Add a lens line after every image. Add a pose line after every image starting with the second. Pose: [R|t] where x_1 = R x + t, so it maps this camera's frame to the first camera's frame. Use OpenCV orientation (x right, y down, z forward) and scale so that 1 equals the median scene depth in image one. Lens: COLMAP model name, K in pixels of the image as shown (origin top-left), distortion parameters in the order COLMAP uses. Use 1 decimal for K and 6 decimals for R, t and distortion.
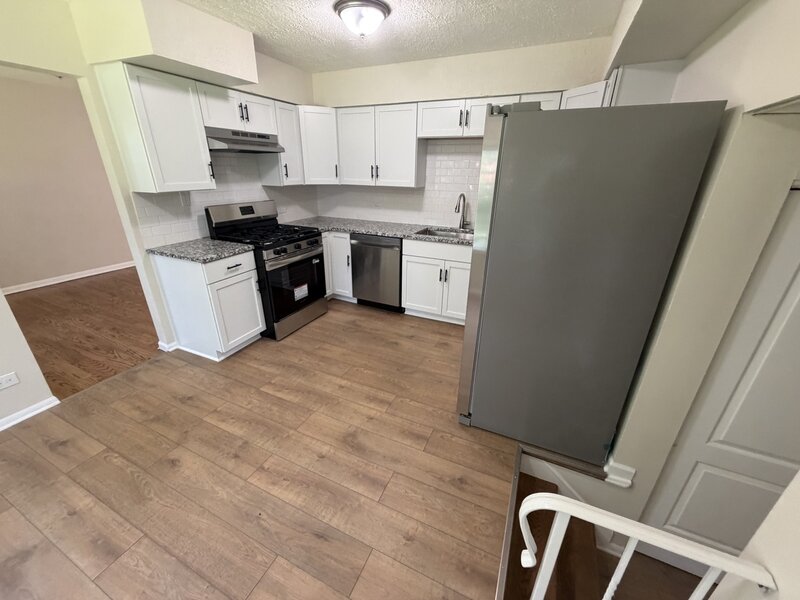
lens RADIAL K [[319.8, 0, 398.1], [0, 319.8, 301.0], [0, 0, 1]] dist [0.000584, 0.000329]
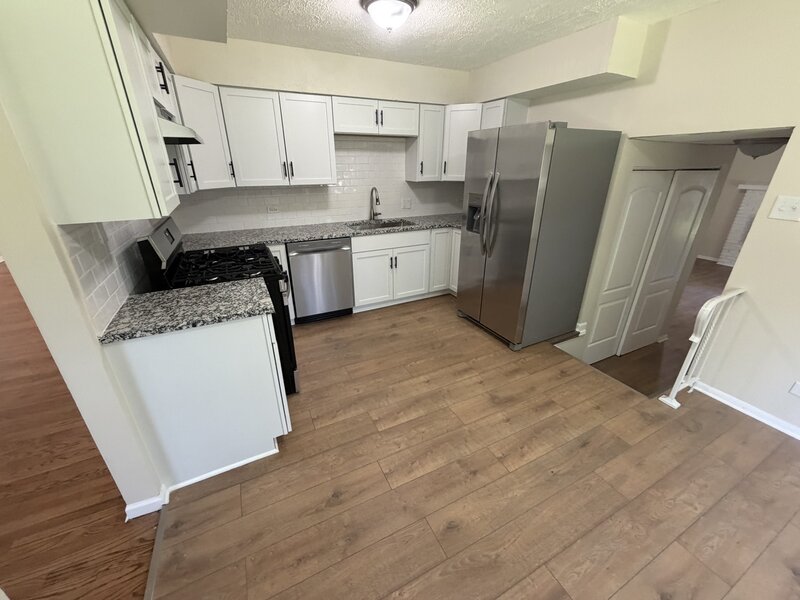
lens RADIAL K [[319.8, 0, 398.1], [0, 319.8, 301.0], [0, 0, 1]] dist [0.000584, 0.000329]
pose [[0.623755, -0.320441, 0.712915, -0.824932], [0.308876, 0.938914, 0.151776, -0.145497], [-0.718001, 0.125531, 0.684629, 0.320588]]
